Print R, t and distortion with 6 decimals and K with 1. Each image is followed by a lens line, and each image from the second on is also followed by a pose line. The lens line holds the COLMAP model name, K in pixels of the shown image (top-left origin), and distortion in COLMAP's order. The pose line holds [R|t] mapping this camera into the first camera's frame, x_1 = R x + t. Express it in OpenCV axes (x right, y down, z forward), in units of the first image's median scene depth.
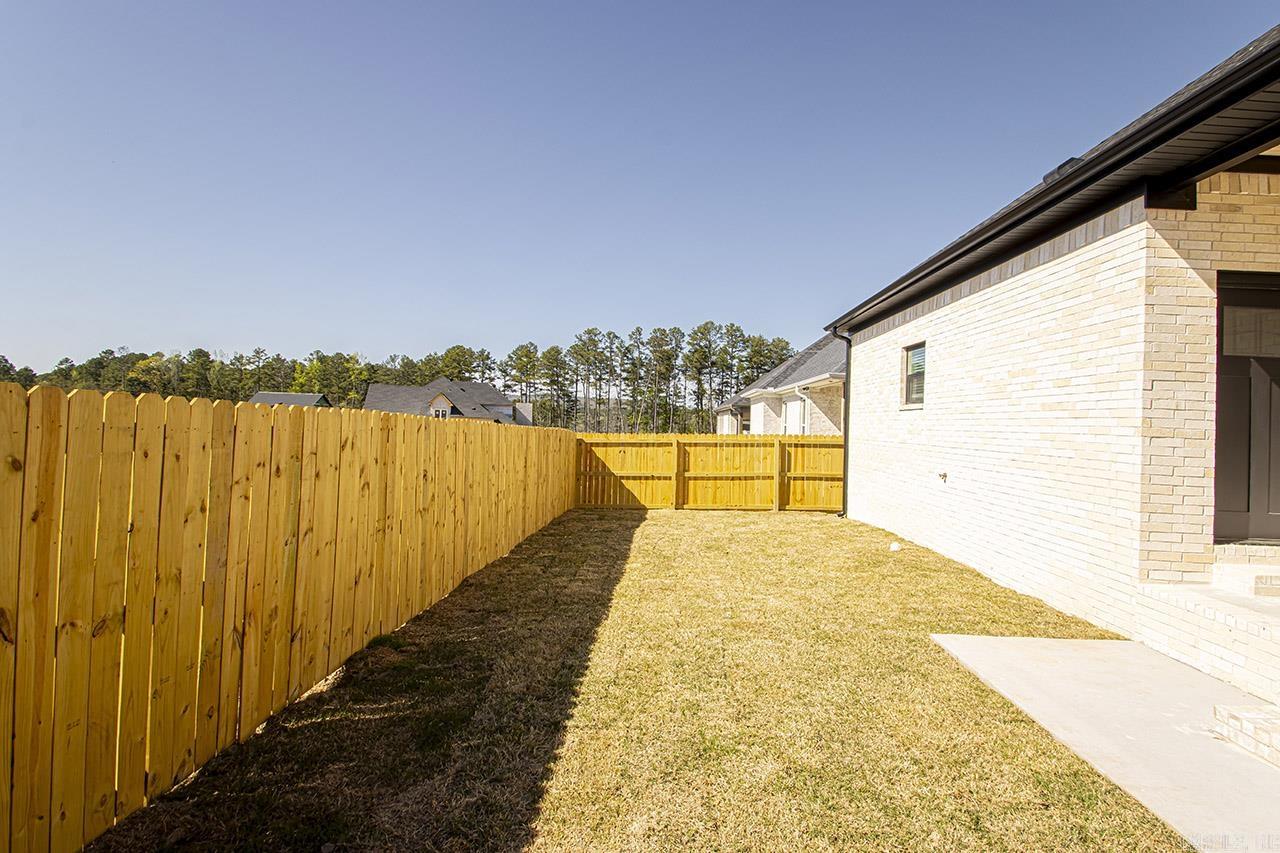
lens RADIAL K [[599.6, 0, 641.5], [0, 599.6, 404.5], [0, 0, 1]] dist [0.004330, -0.009262]
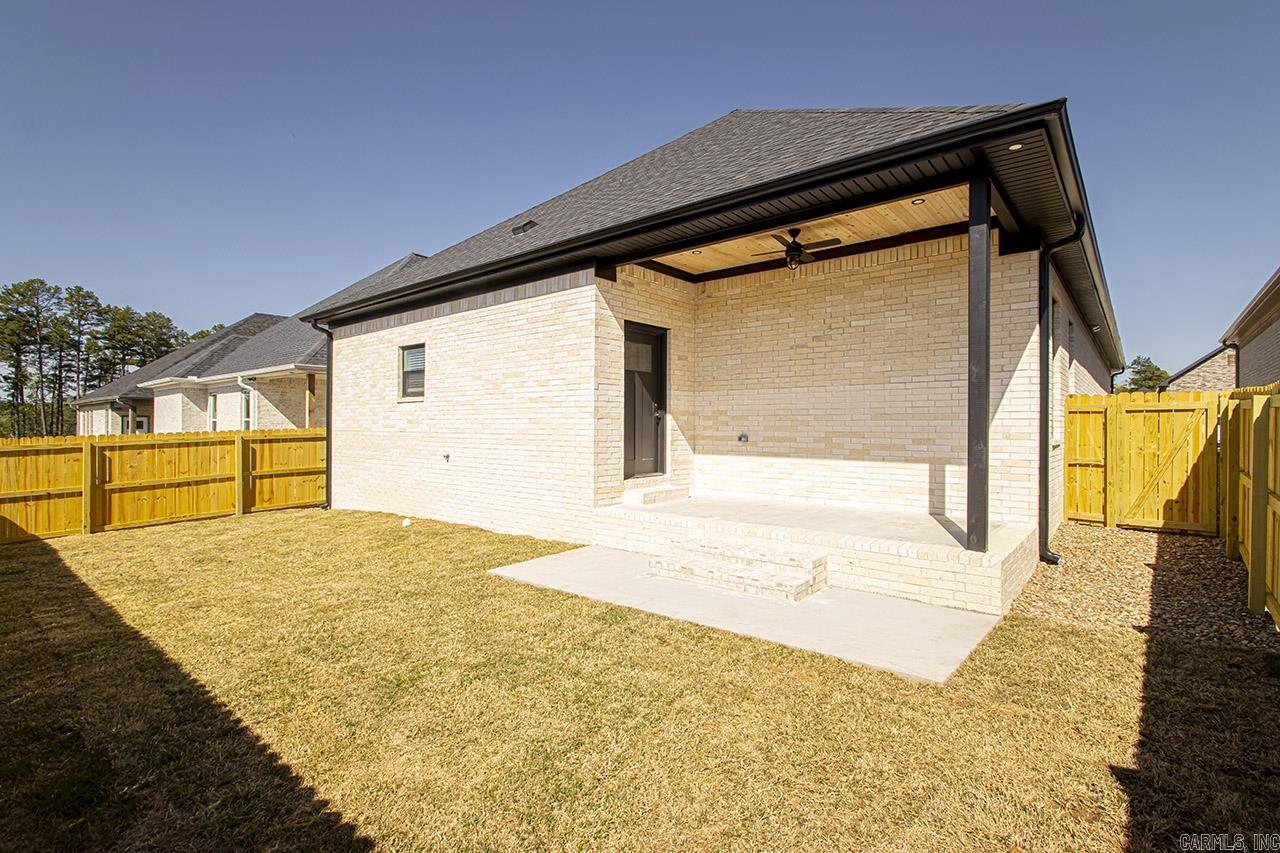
lens RADIAL K [[599.6, 0, 641.5], [0, 599.6, 404.5], [0, 0, 1]] dist [0.004330, -0.009262]
pose [[0.608400, -0.011425, 0.793548, -0.233113], [-0.000462, 0.999891, 0.014750, -0.004857], [-0.793630, -0.009340, 0.608329, -0.053476]]
